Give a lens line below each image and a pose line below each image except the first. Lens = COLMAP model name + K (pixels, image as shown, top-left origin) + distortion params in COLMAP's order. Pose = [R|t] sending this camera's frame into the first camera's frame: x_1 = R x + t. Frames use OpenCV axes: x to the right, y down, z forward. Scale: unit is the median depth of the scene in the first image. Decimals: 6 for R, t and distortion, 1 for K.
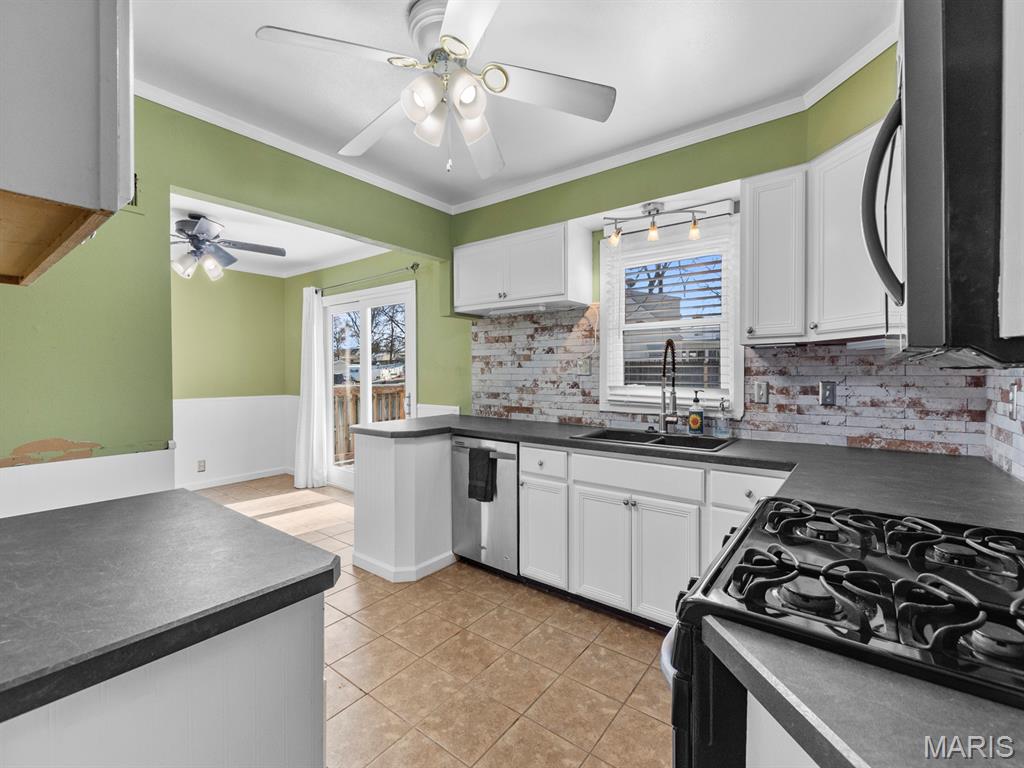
lens RADIAL K [[447.5, 0, 511.5], [0, 447.5, 377.1], [0, 0, 1]] dist [0.002554, 0.000167]
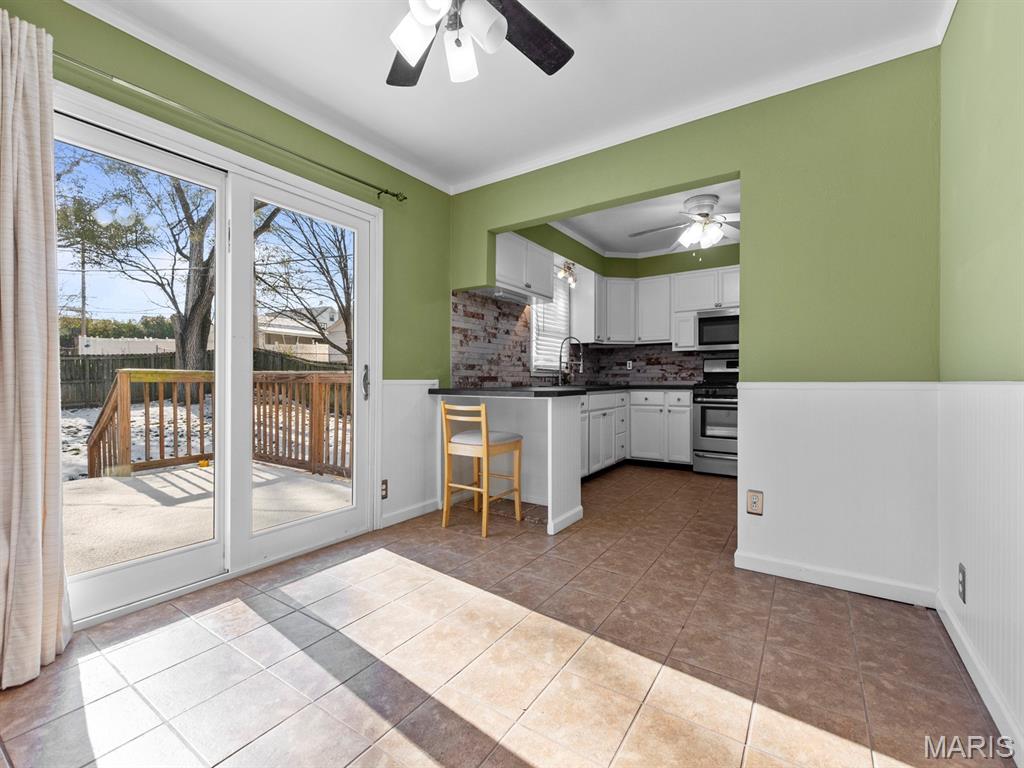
lens RADIAL K [[447.5, 0, 511.5], [0, 447.5, 377.1], [0, 0, 1]] dist [0.002554, 0.000167]
pose [[-0.064904, 0.004341, 0.997882, -1.248063], [0.009411, 0.999949, -0.003738, 0.078817], [-0.997847, 0.009149, -0.064941, 1.097366]]
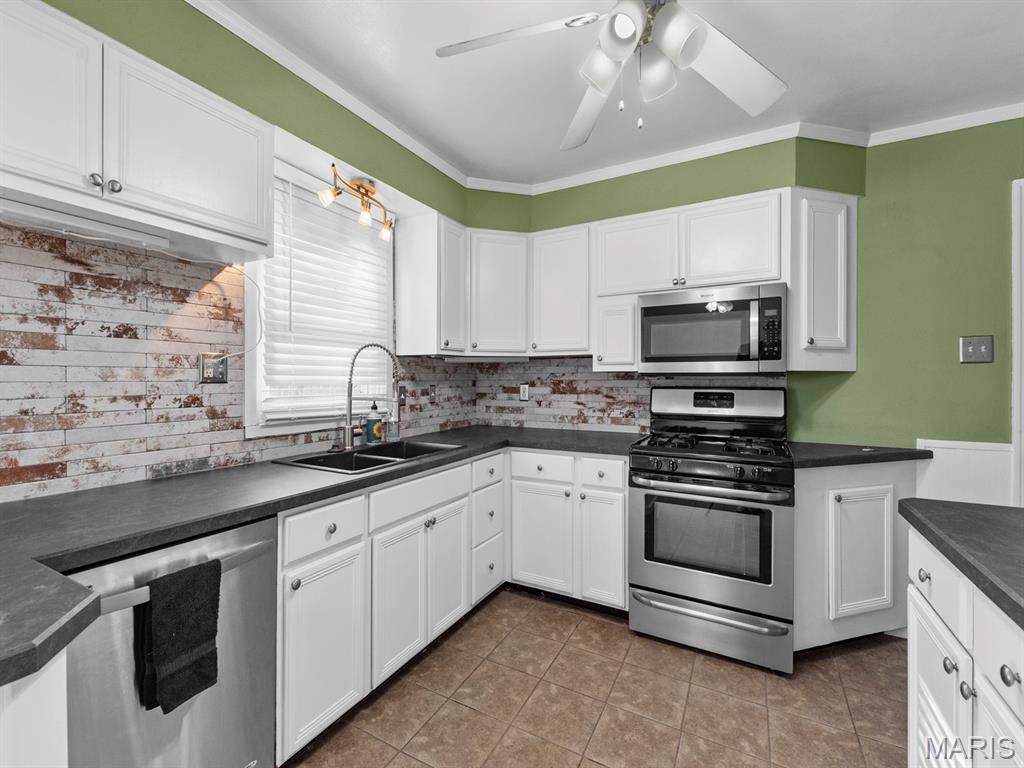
lens RADIAL K [[447.5, 0, 511.5], [0, 447.5, 377.1], [0, 0, 1]] dist [0.002554, 0.000167]
pose [[-0.161142, 0.002531, 0.986928, -0.457029], [0.009372, 0.999956, -0.001034, -0.007104], [-0.986887, 0.009083, -0.161159, 0.688426]]
